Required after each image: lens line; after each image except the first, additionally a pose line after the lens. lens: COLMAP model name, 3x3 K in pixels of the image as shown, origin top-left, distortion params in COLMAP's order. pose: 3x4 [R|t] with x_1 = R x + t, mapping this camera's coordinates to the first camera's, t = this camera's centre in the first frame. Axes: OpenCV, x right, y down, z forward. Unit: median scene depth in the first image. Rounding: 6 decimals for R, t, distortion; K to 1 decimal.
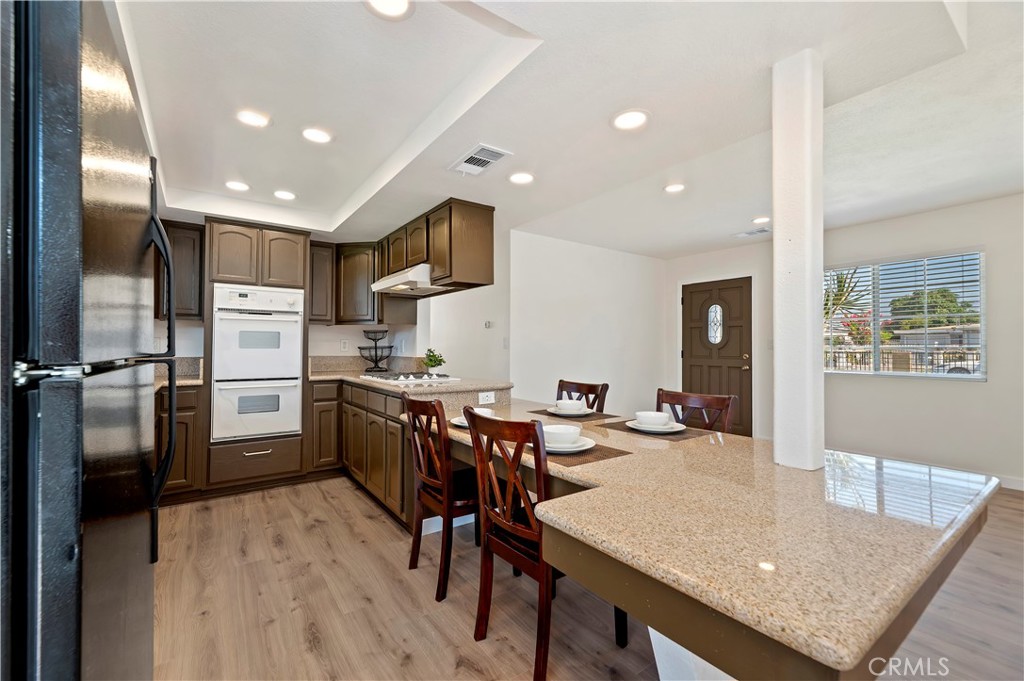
lens RADIAL K [[423.1, 0, 502.3], [0, 423.1, 338.3], [0, 0, 1]] dist [0.000604, -0.000449]
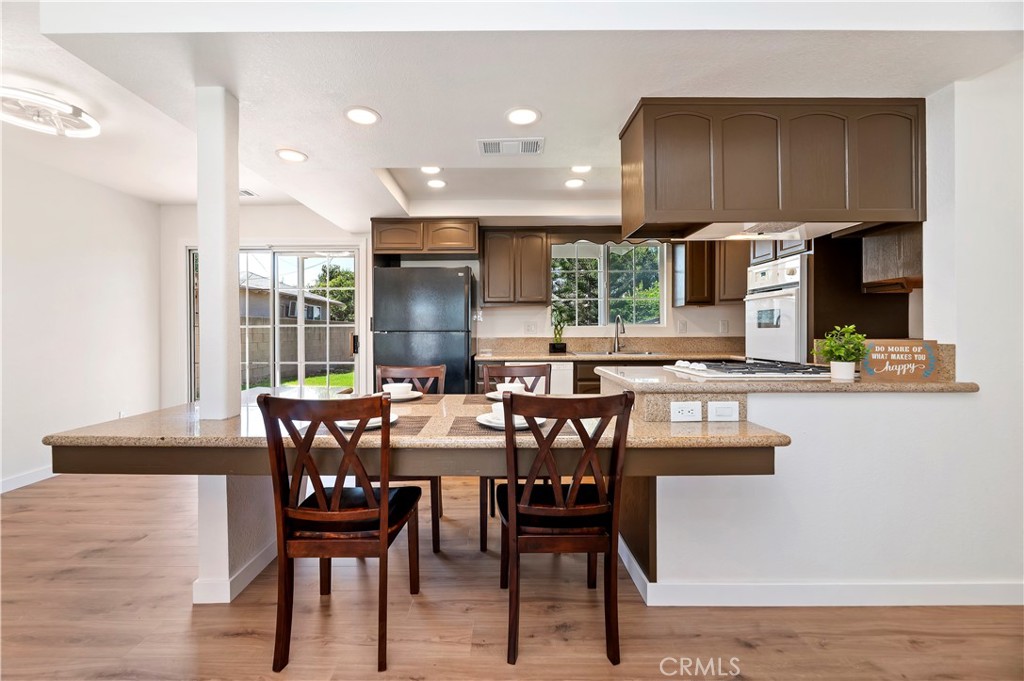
lens RADIAL K [[423.1, 0, 502.0], [0, 423.1, 337.0], [0, 0, 1]] dist [0.000604, -0.000449]
pose [[-0.577004, 0.008530, -0.816697, 0.516166], [0.021702, 0.999753, -0.004891, 0.034669], [0.816453, -0.020547, -0.577046, 1.002431]]
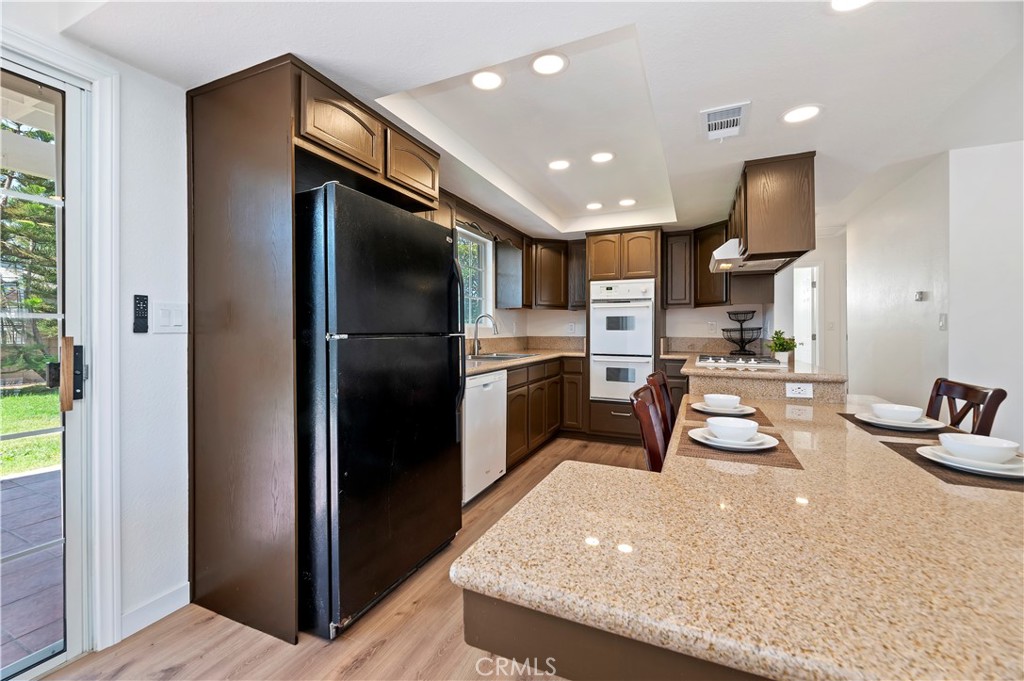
lens RADIAL K [[423.1, 0, 510.2], [0, 423.1, 330.8], [0, 0, 1]] dist [0.000604, -0.000449]
pose [[0.511354, 0.000487, -0.859370, 0.311193], [0.019964, 0.999723, 0.012446, 0.003721], [0.859138, -0.023521, 0.511203, 0.082014]]
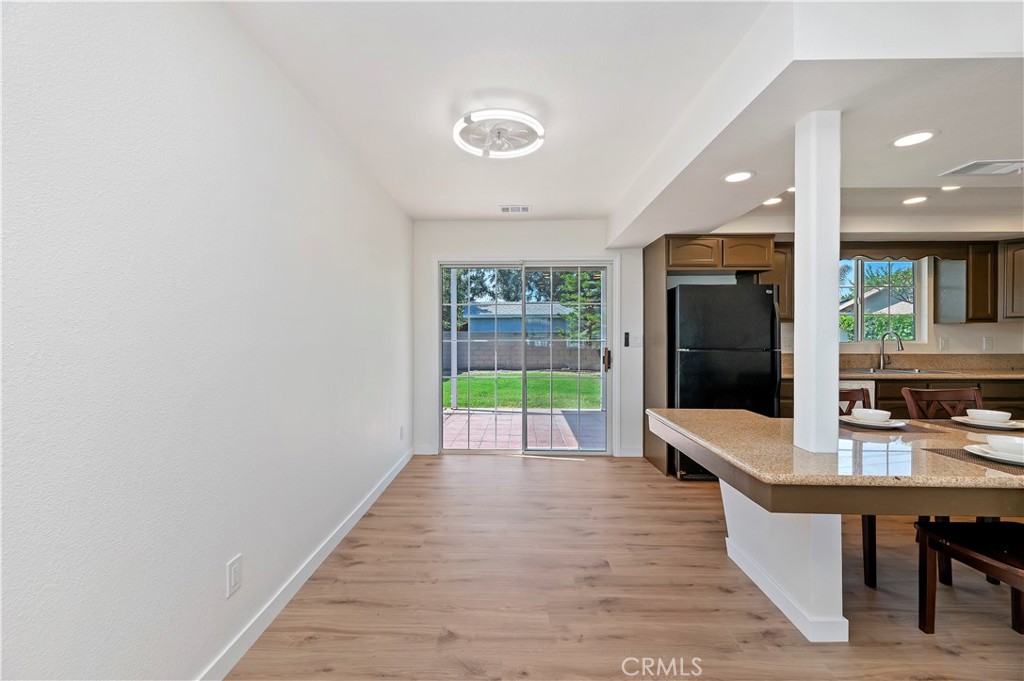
lens RADIAL K [[423.1, 0, 497.9], [0, 423.1, 339.1], [0, 0, 1]] dist [0.000604, -0.000449]
pose [[-0.596328, 0.000661, -0.802741, 0.931547], [0.016672, 0.999794, -0.011561, -0.010335], [0.802568, -0.020278, -0.596216, 0.410329]]
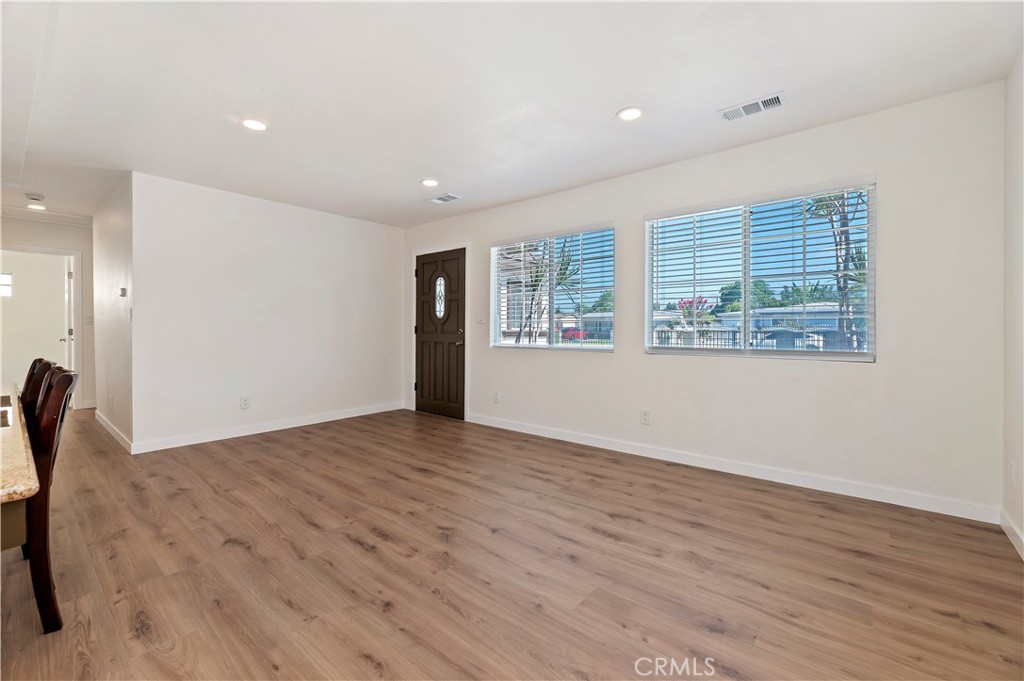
lens RADIAL K [[423.1, 0, 508.4], [0, 423.1, 336.3], [0, 0, 1]] dist [0.000604, -0.000449]
pose [[0.965579, -0.007828, 0.259990, 0.653614], [-0.003003, 0.999145, 0.041240, 0.021631], [-0.260091, -0.040601, 0.964730, 0.053775]]
